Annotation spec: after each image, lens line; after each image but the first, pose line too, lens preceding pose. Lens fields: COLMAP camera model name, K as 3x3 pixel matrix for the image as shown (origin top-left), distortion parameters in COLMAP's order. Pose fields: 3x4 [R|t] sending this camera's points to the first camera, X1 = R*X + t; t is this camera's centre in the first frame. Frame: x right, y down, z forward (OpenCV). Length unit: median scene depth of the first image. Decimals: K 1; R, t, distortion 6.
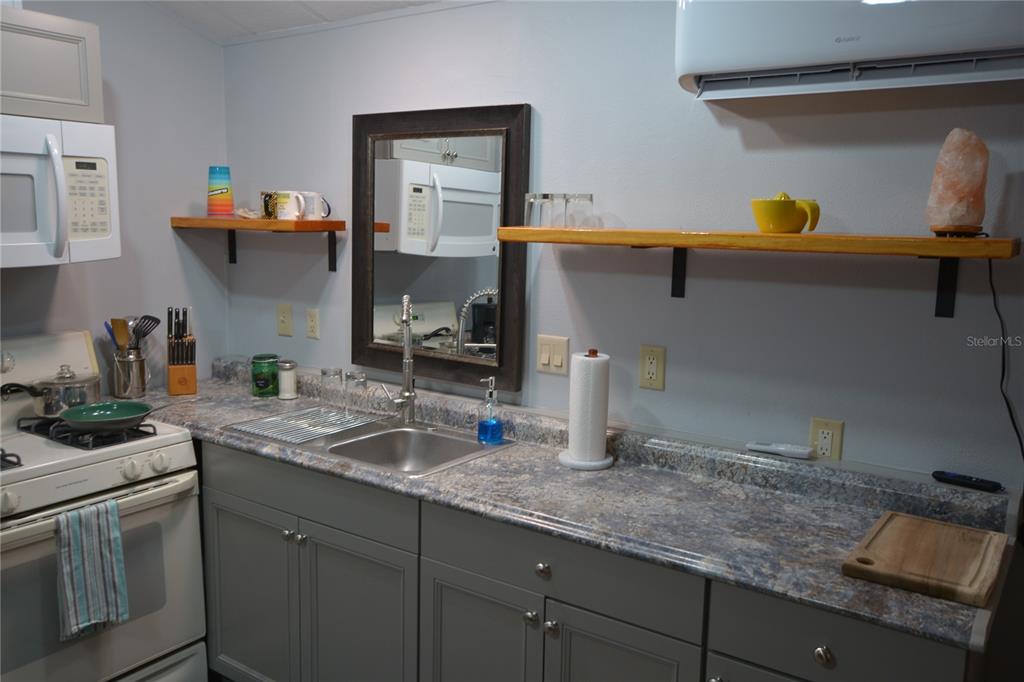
lens RADIAL K [[837.3, 0, 510.6], [0, 837.3, 351.2], [0, 0, 1]] dist [0.007639, 0.006667]
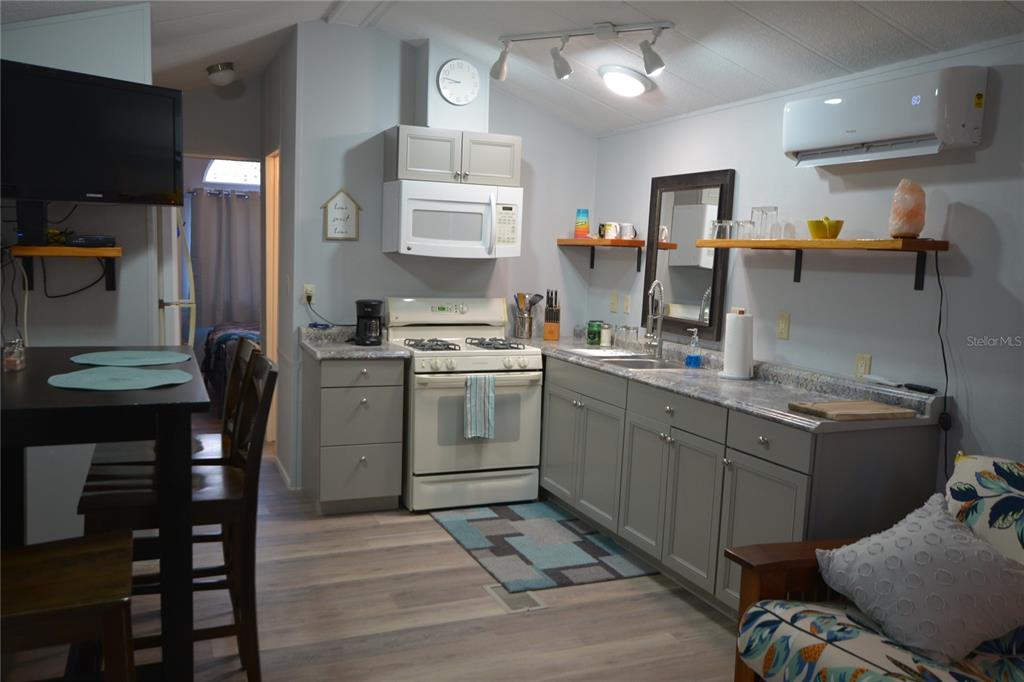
lens RADIAL K [[837.3, 0, 510.6], [0, 837.3, 351.2], [0, 0, 1]] dist [0.007639, 0.006667]
pose [[0.850993, 0.076752, -0.519538, 0.518771], [-0.107959, 0.993702, -0.030034, 0.160450], [0.513961, 0.081648, 0.853919, -0.610170]]
